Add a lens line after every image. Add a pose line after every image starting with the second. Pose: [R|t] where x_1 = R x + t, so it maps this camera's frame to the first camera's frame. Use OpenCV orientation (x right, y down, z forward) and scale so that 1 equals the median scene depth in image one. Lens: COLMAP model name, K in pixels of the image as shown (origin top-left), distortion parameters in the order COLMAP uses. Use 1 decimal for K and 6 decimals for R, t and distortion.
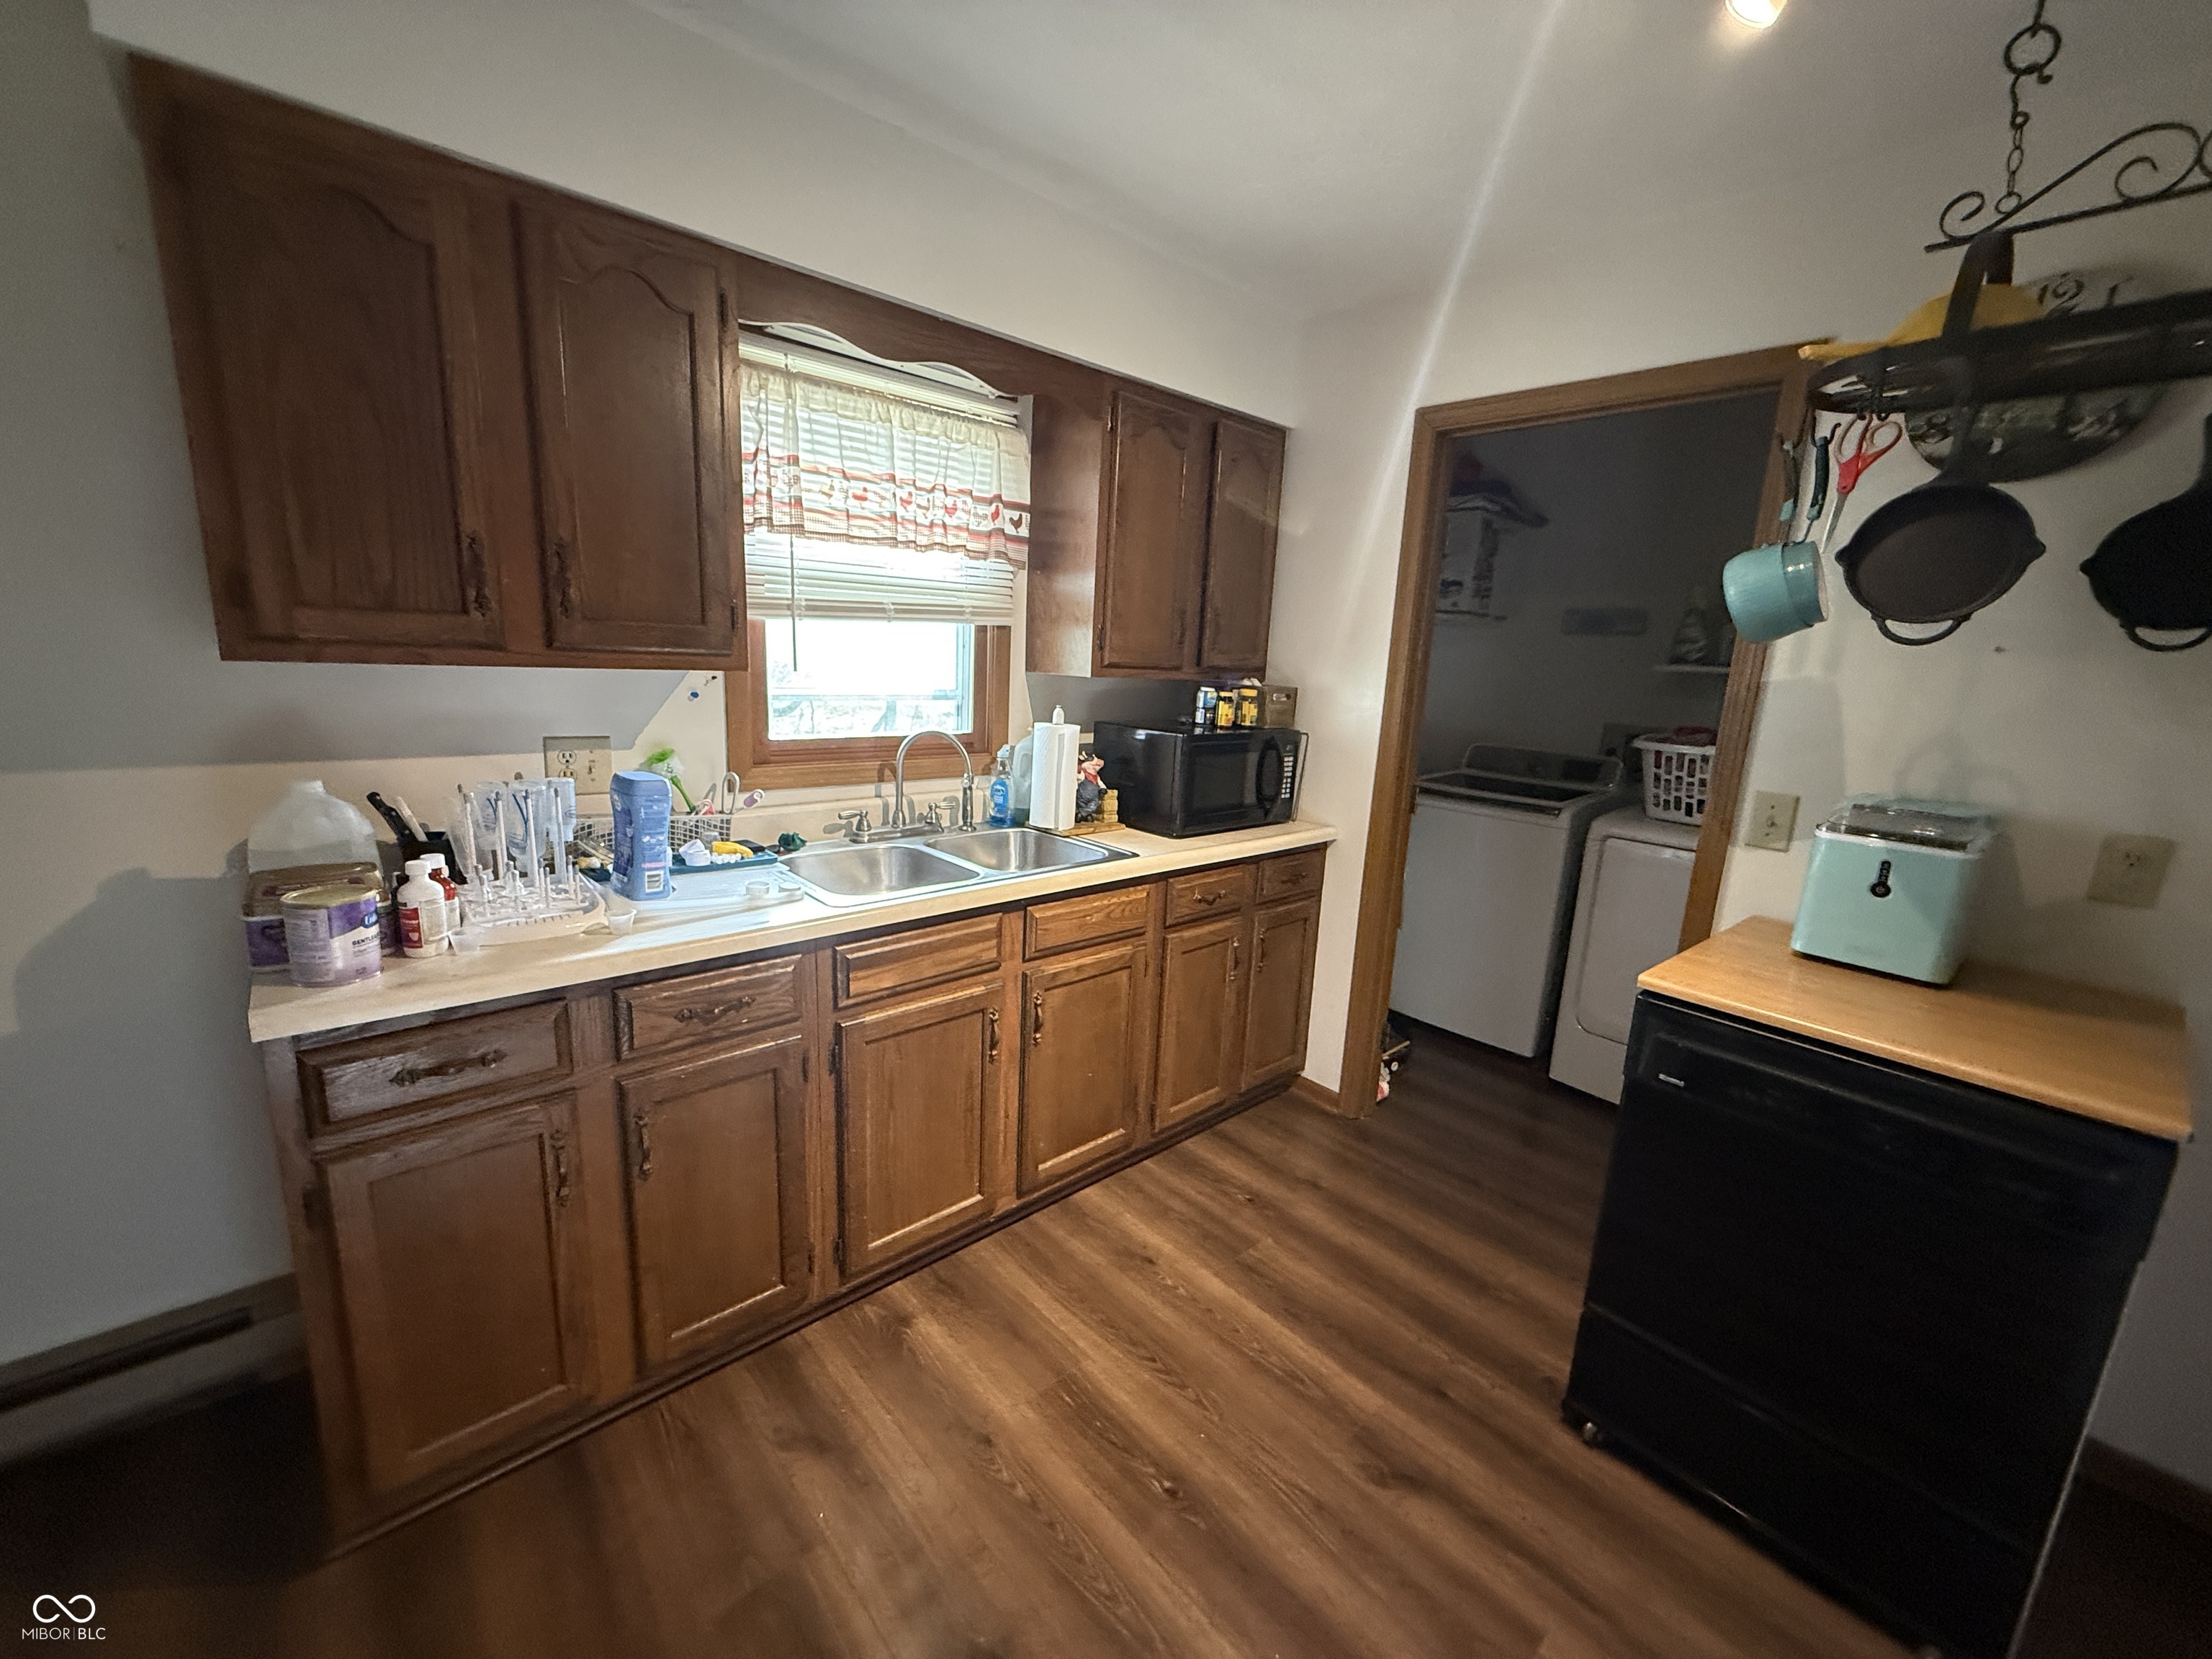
lens RADIAL K [[881.5, 0, 1096.9], [0, 881.5, 832.5], [0, 0, 1]] dist [0.001066, -0.001002]
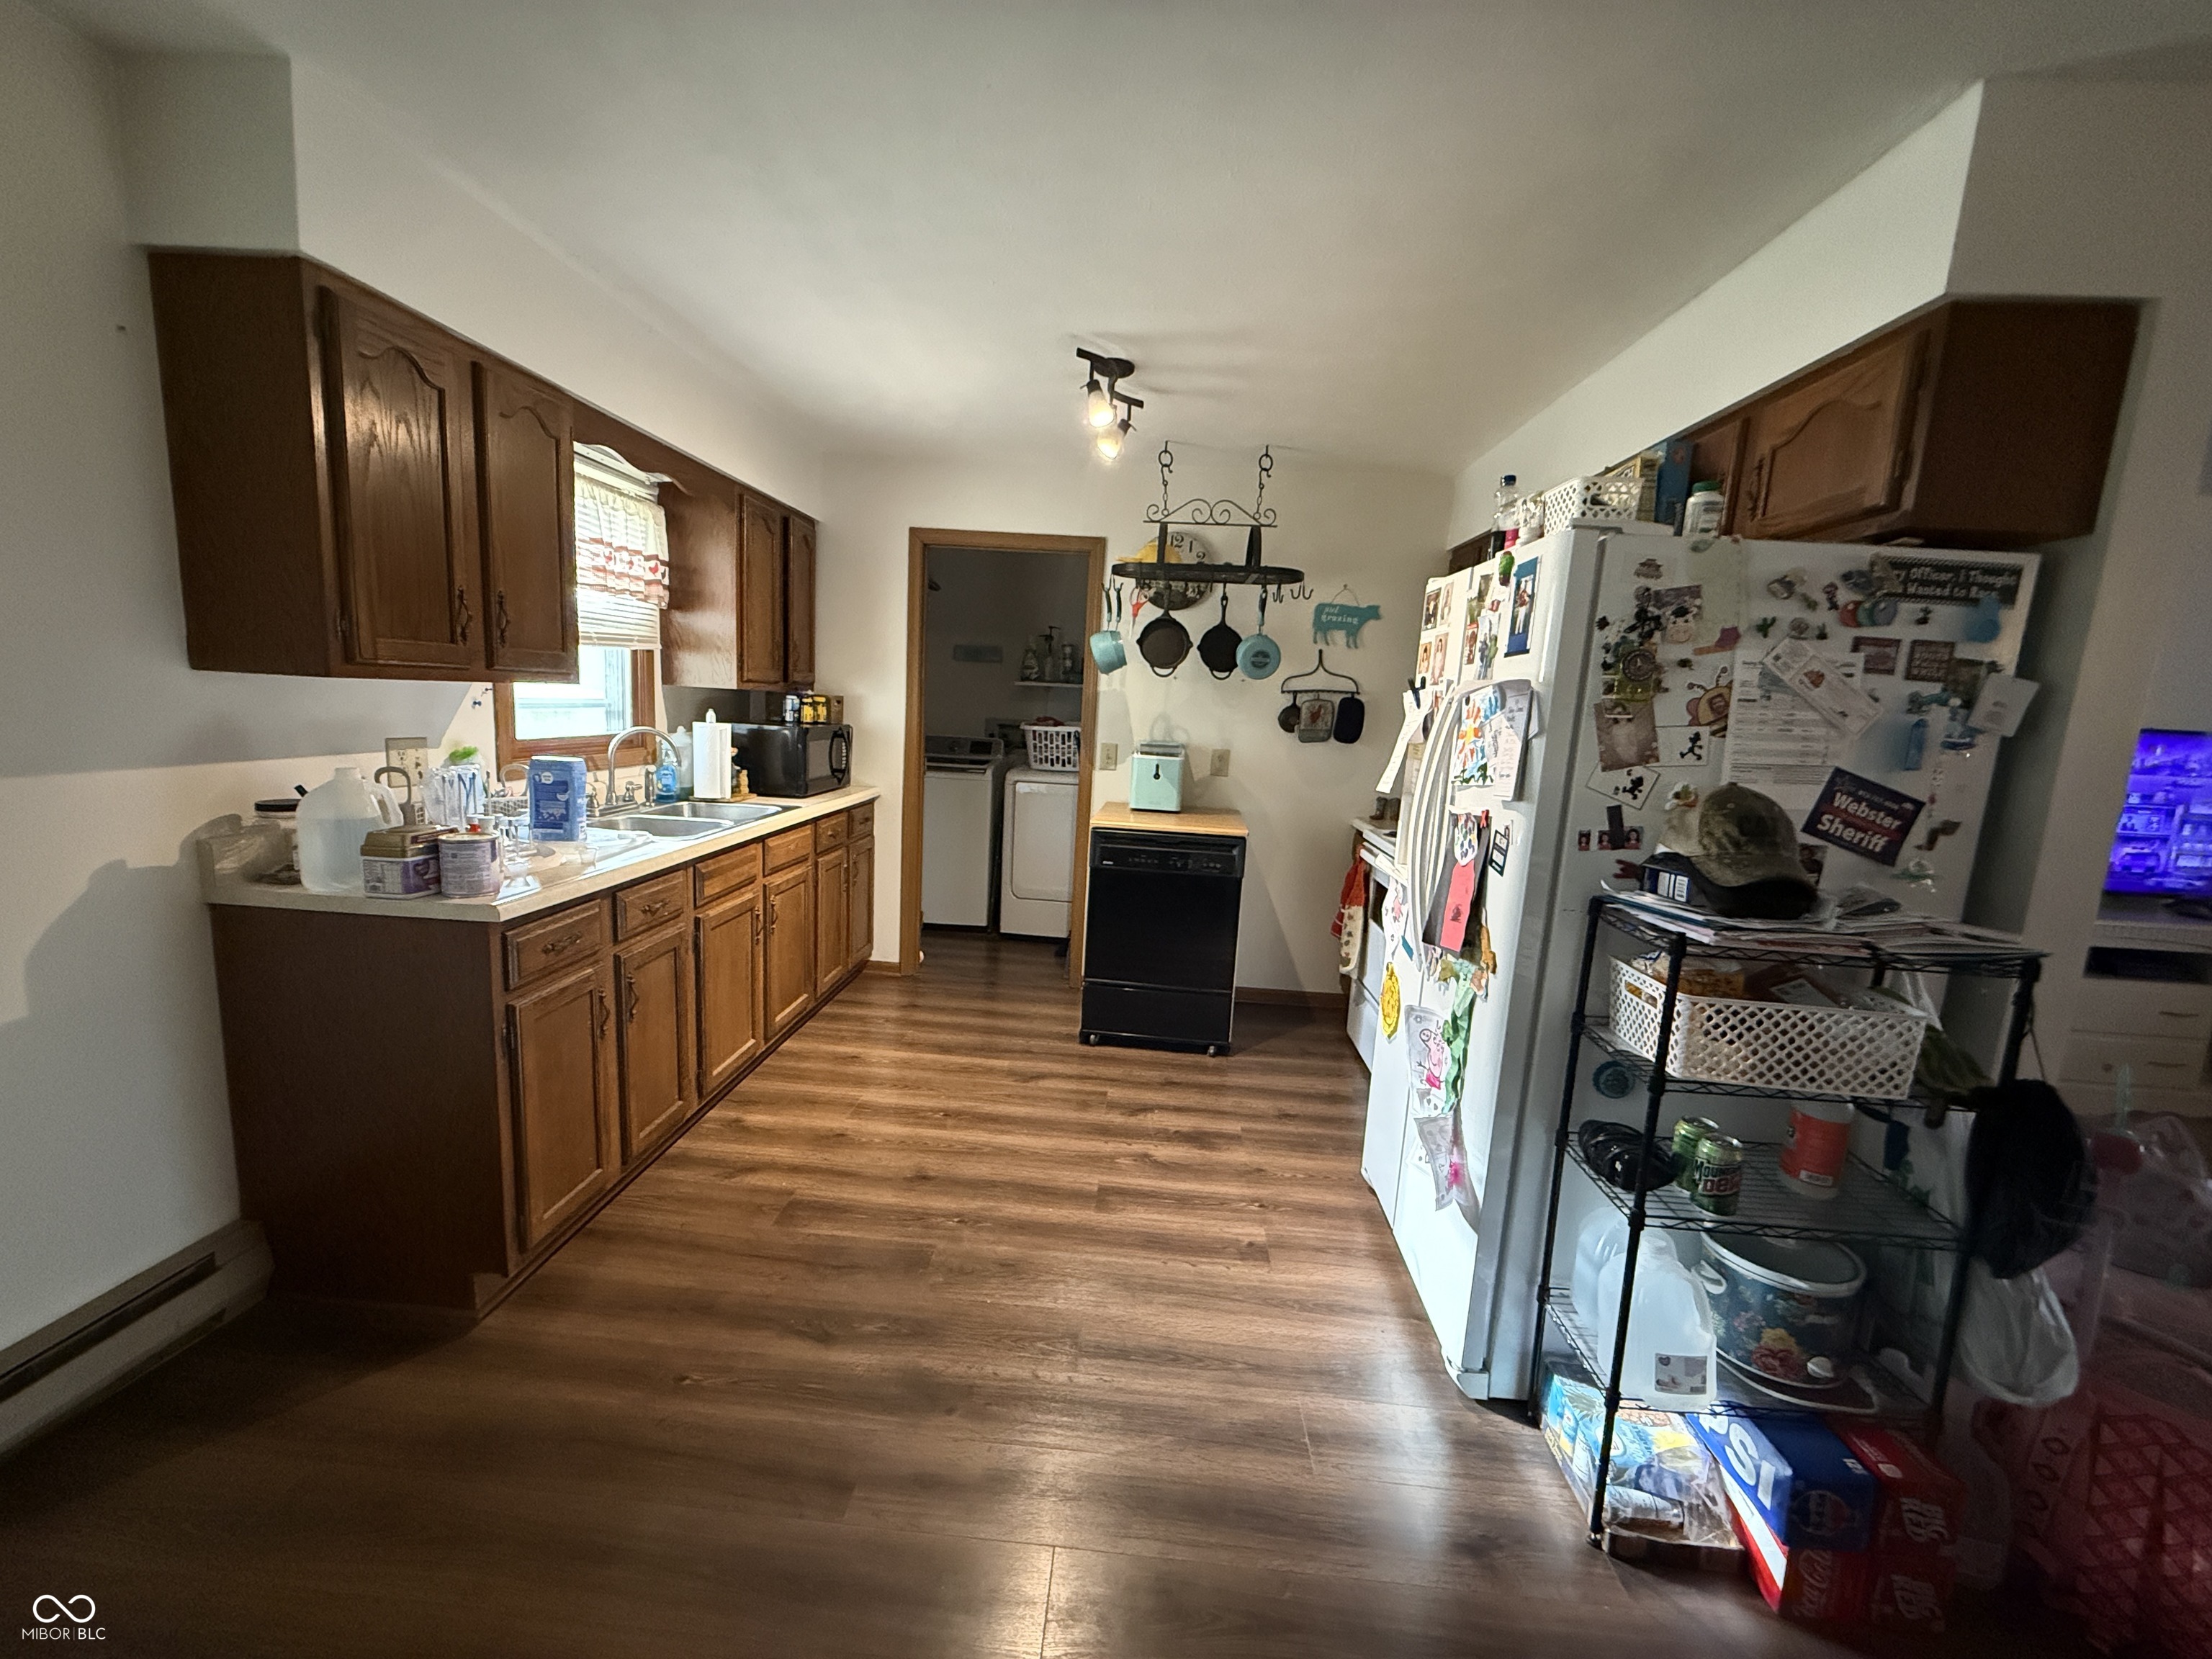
lens RADIAL K [[881.5, 0, 1106.8], [0, 881.5, 833.7], [0, 0, 1]] dist [0.001066, -0.001002]
pose [[0.712502, -0.113919, 0.692360, -0.640914], [0.121478, 0.991859, 0.038186, 0.078954], [-0.691074, 0.056899, 0.720541, -0.455015]]
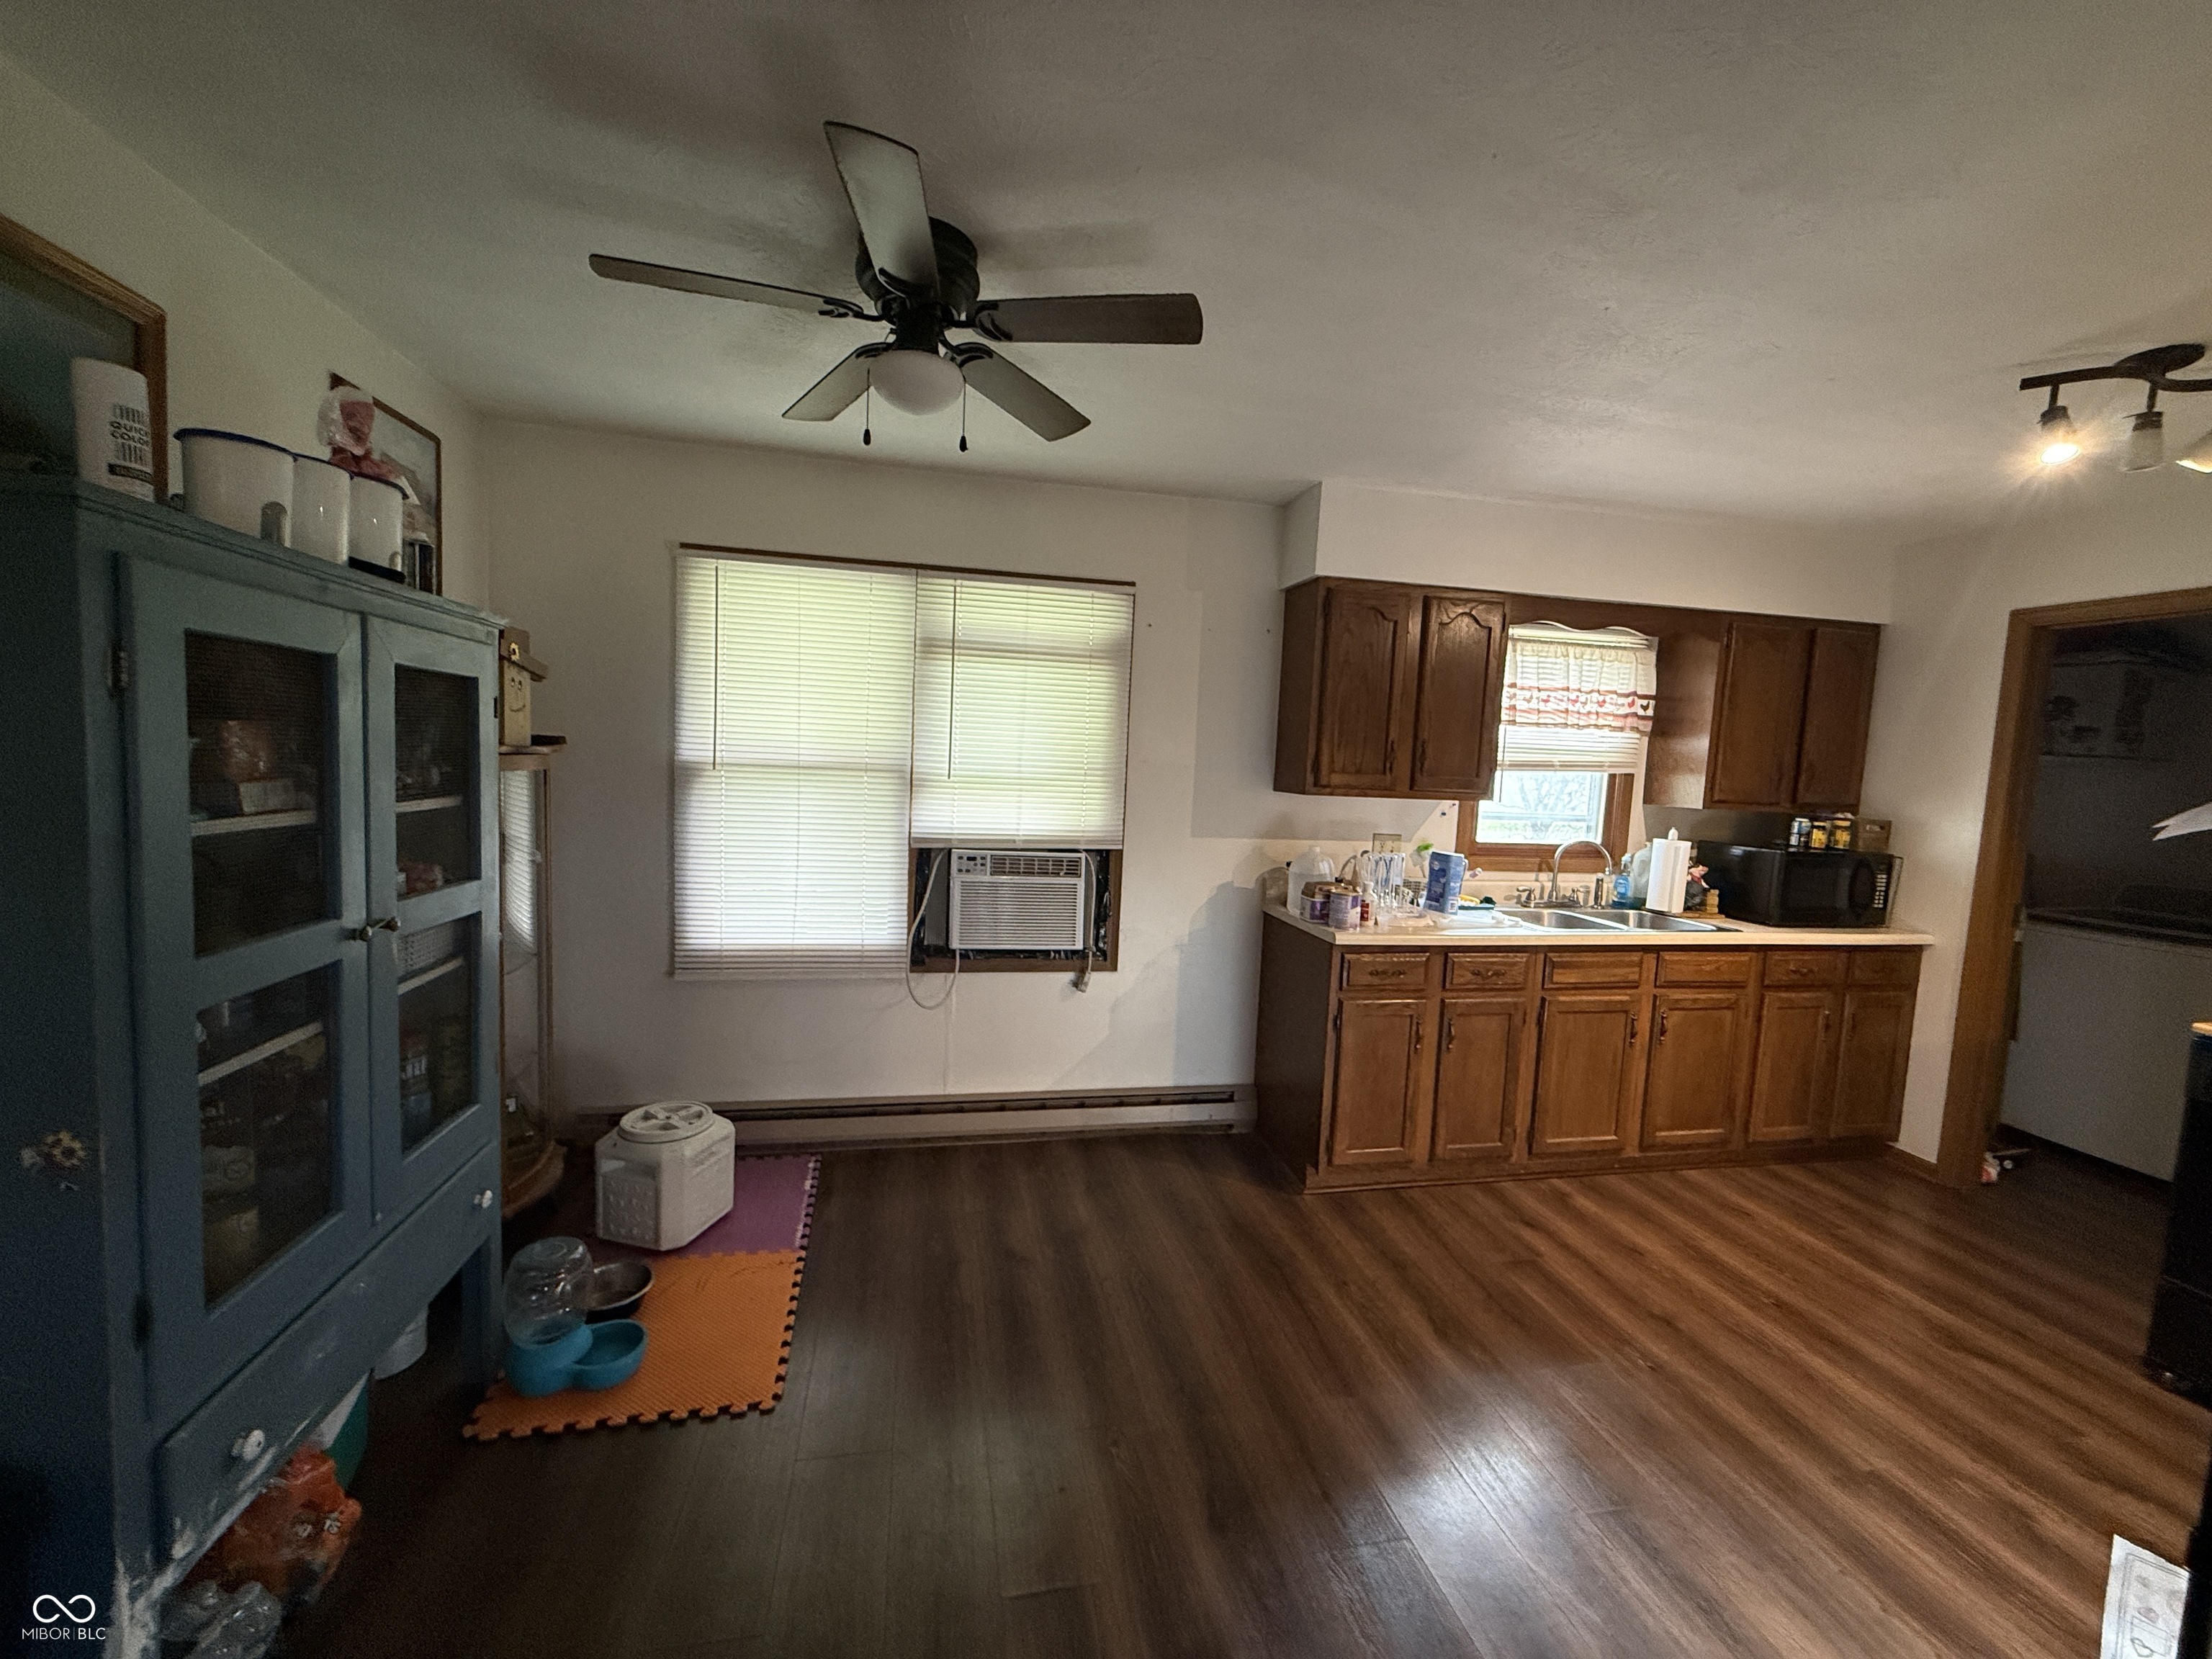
lens RADIAL K [[881.5, 0, 1100.0], [0, 881.5, 835.8], [0, 0, 1]] dist [0.001066, -0.001002]
pose [[0.863227, 0.035501, -0.503566, -0.141329], [-0.105122, 0.988298, -0.110528, 0.143808], [0.493749, 0.148347, 0.856858, -0.790885]]
